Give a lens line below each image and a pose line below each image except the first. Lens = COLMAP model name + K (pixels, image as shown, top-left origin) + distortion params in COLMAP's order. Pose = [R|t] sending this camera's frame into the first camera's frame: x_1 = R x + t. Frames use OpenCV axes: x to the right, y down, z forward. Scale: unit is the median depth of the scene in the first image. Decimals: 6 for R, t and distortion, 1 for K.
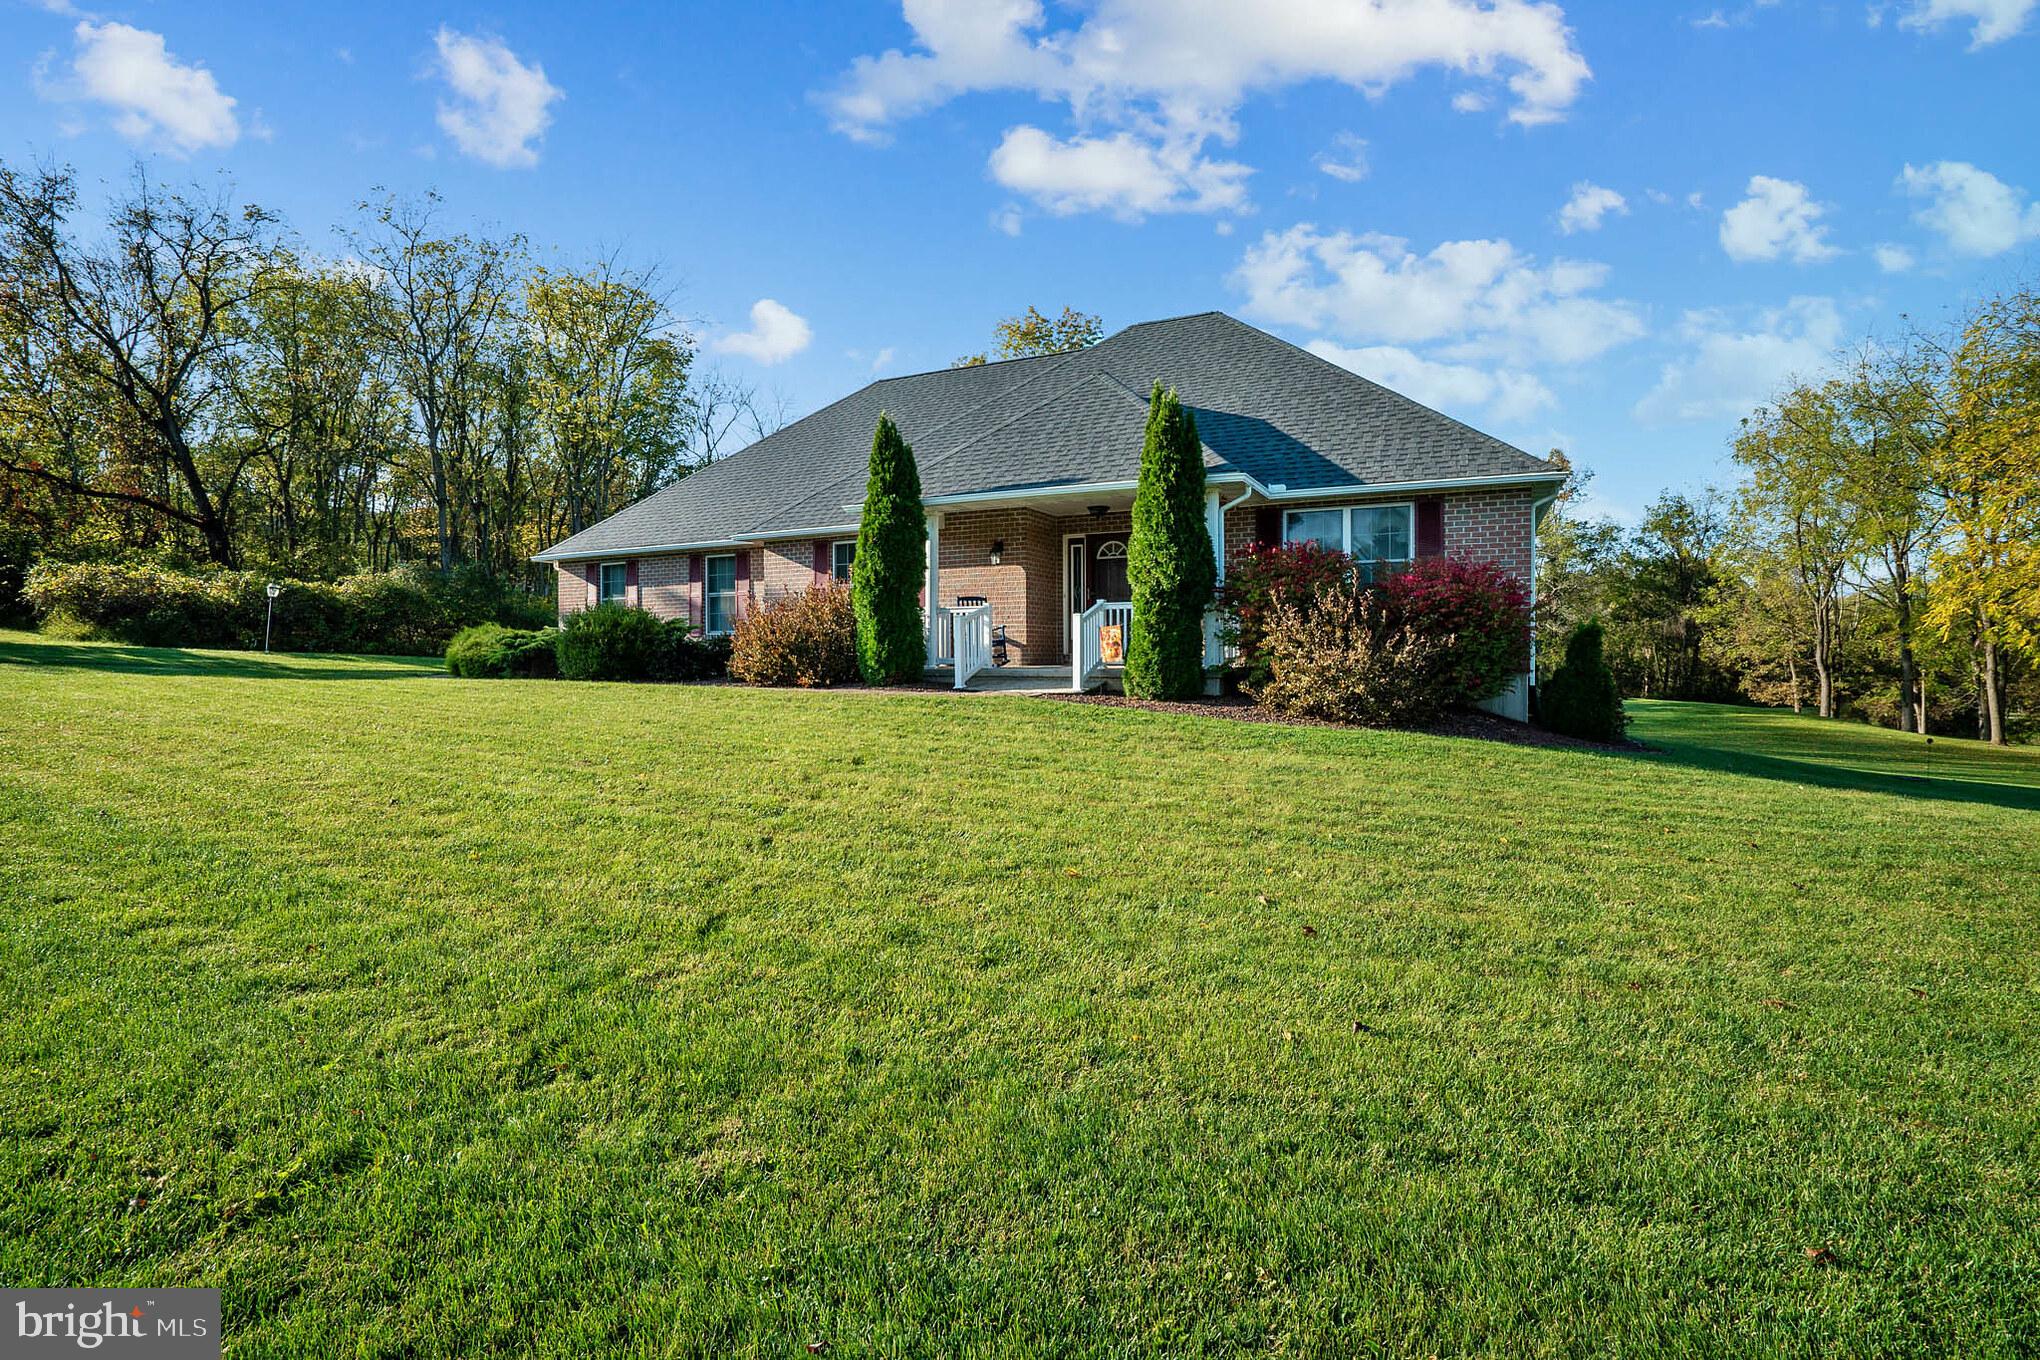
lens RADIAL K [[956.7, 0, 1020.0], [0, 956.7, 680.0], [0, 0, 1]] dist [-0.011391, 0.001210]
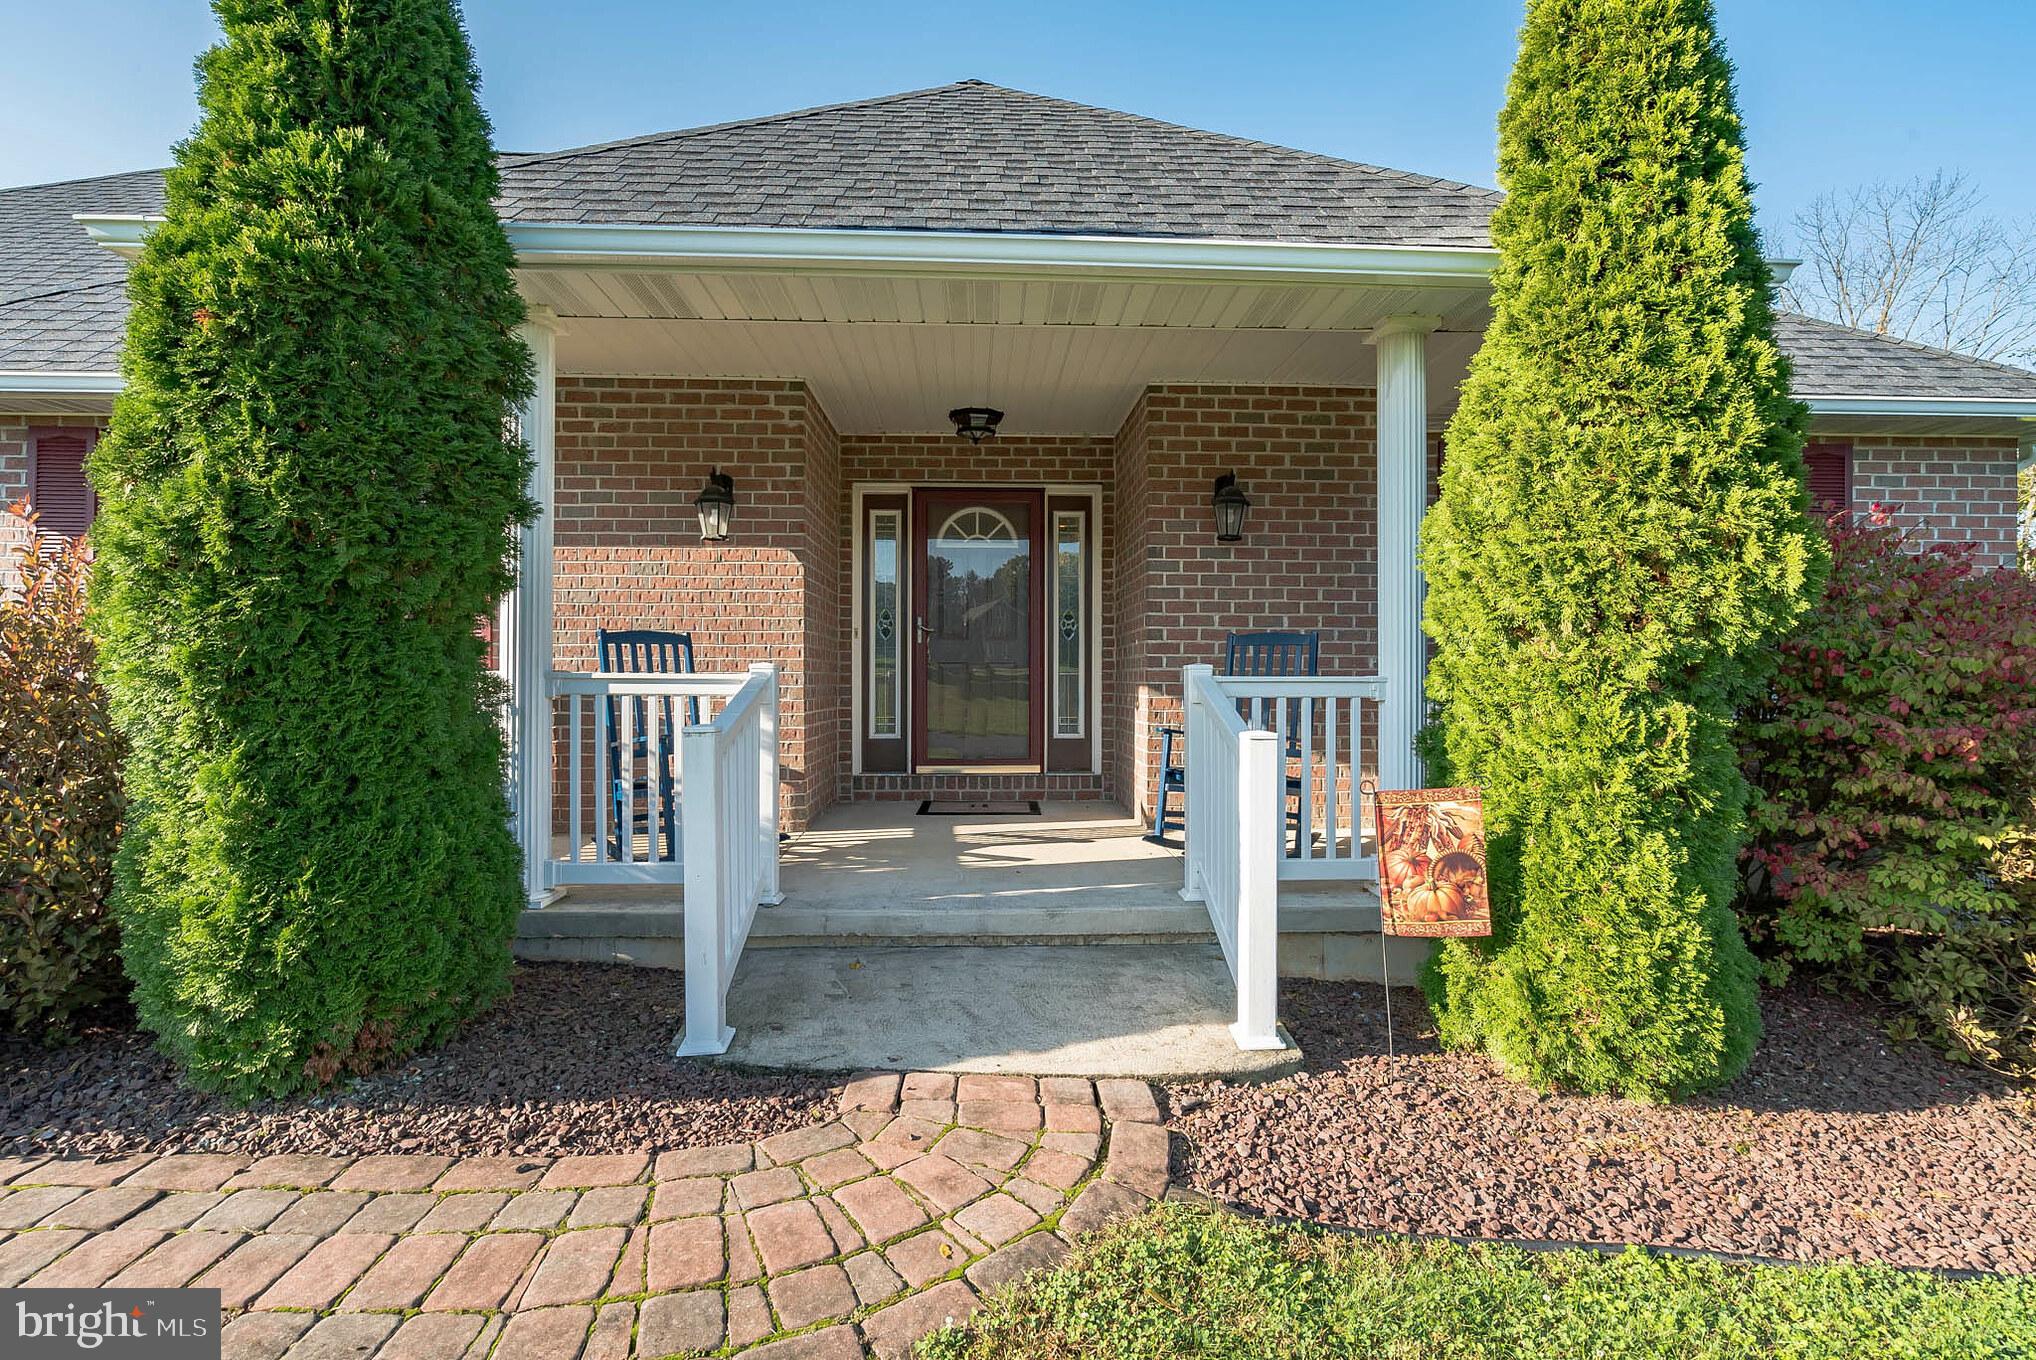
lens RADIAL K [[942.6, 0, 1013.3], [0, 942.6, 683.1], [0, 0, 1]] dist [-0.003661, -0.000255]
pose [[0.881465, 0.004545, 0.472227, -0.102384], [0.006512, 0.999742, -0.021778, -0.071011], [-0.472204, 0.022272, 0.881208, 0.756711]]
